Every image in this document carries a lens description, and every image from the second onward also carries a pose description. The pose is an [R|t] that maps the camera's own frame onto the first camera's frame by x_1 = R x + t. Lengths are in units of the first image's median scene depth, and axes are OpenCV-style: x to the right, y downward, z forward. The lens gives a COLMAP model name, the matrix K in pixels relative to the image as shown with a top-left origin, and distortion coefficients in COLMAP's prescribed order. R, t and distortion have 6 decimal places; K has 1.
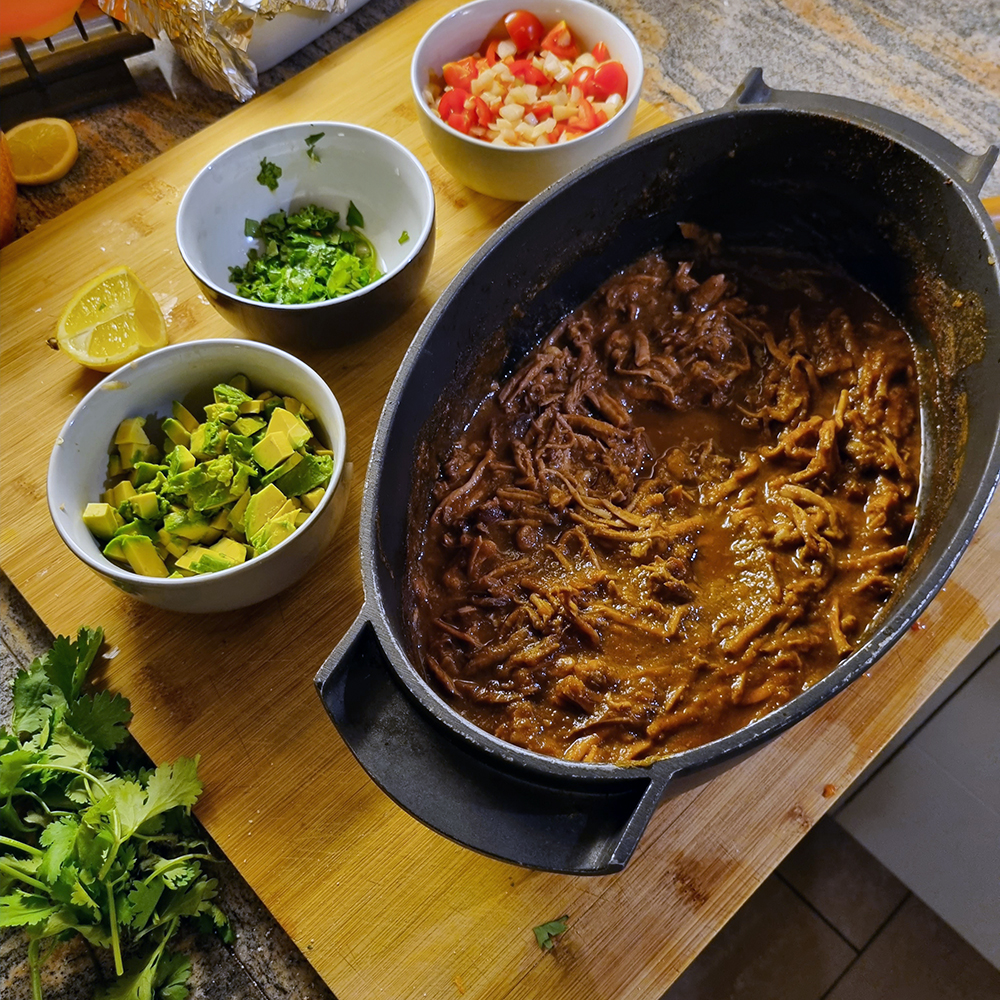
lens RADIAL K [[1034.3, 0, 500.1], [0, 1034.3, 531.6], [0, 0, 1]] dist [0.018010, 0.005635]
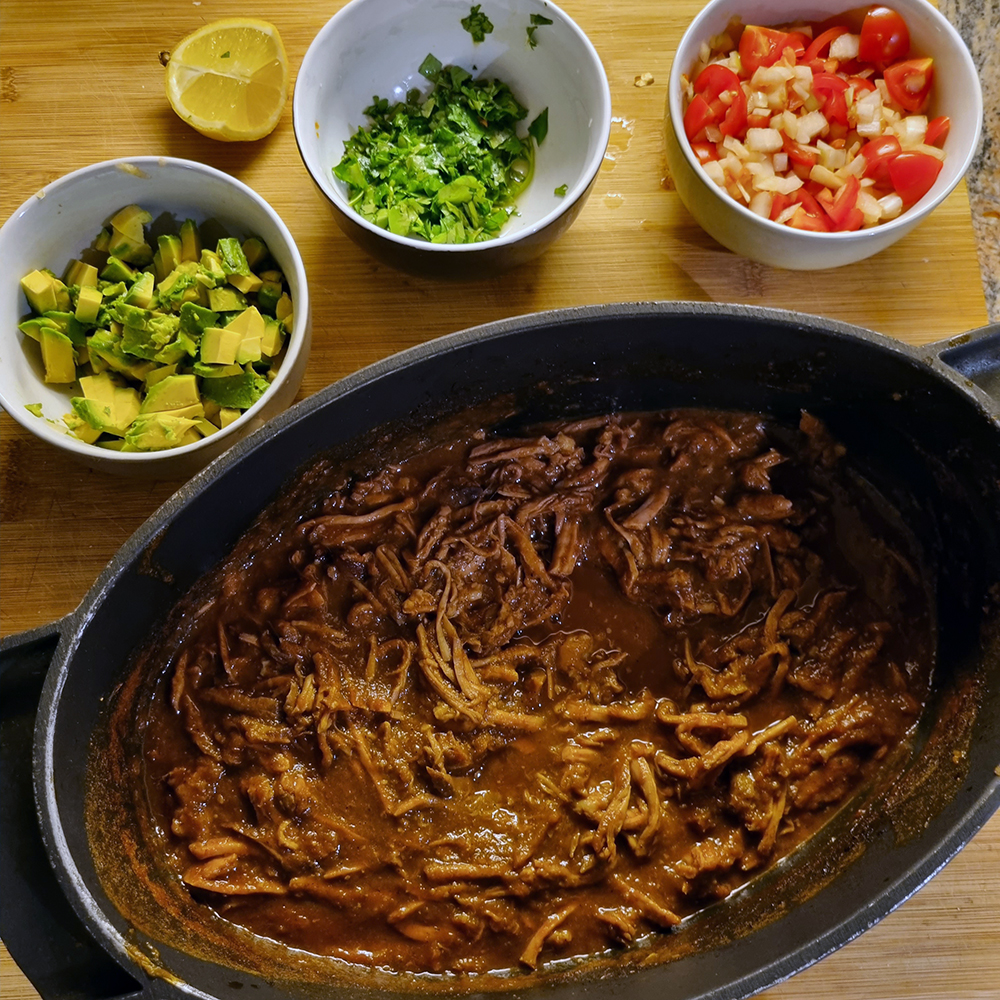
lens RADIAL K [[1034.3, 0, 500.1], [0, 1034.3, 531.6], [0, 0, 1]] dist [0.018010, 0.005635]
pose [[0.757637, 0.643987, -0.106149, 0.154489], [-0.588147, 0.744151, 0.316739, -0.374616], [0.282966, -0.177542, 0.942555, 0.204375]]
